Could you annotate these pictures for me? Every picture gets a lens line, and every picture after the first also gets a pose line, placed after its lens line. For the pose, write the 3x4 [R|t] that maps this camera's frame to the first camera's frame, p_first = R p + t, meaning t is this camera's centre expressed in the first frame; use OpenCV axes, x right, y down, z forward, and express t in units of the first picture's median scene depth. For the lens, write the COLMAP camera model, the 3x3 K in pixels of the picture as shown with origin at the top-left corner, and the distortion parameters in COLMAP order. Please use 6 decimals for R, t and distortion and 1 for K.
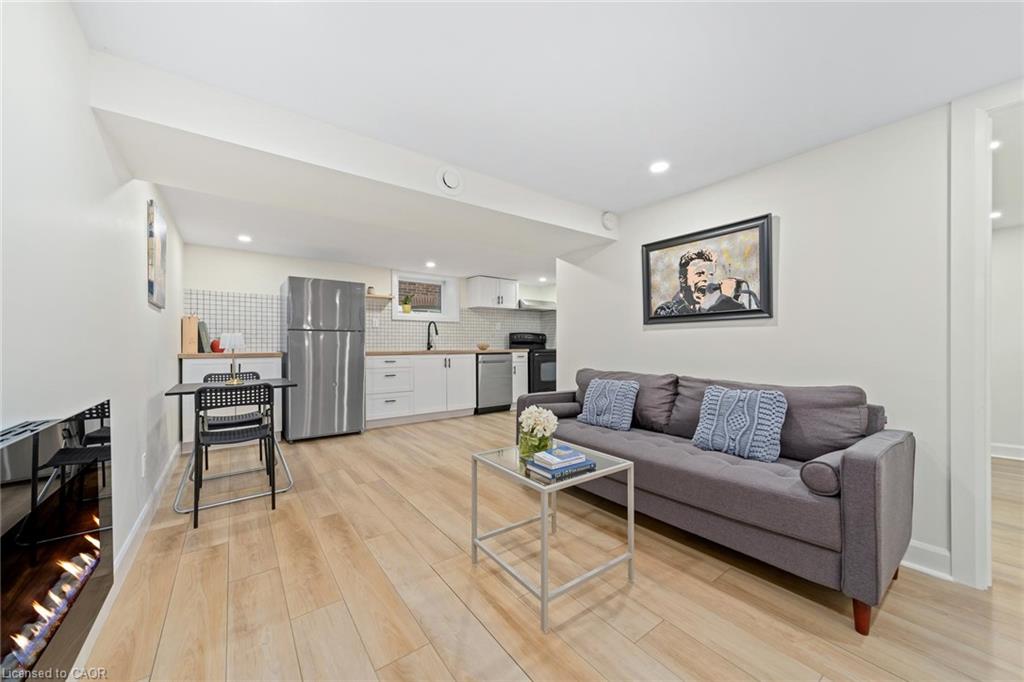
lens RADIAL K [[367.3, 0, 507.8], [0, 367.3, 346.8], [0, 0, 1]] dist [0.003465, -0.000109]
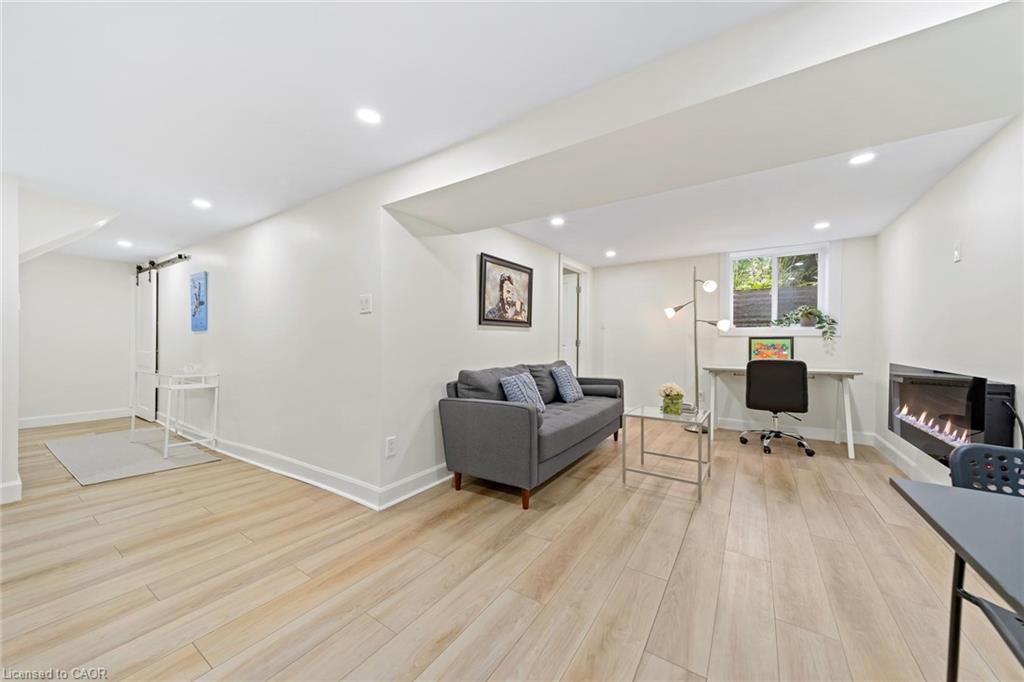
lens RADIAL K [[367.3, 0, 508.9], [0, 367.3, 342.6], [0, 0, 1]] dist [0.003465, -0.000109]
pose [[-0.335920, -0.004497, 0.941880, -0.481161], [0.007151, 0.999948, 0.007324, -0.009844], [-0.941863, 0.009195, -0.335870, 0.891609]]
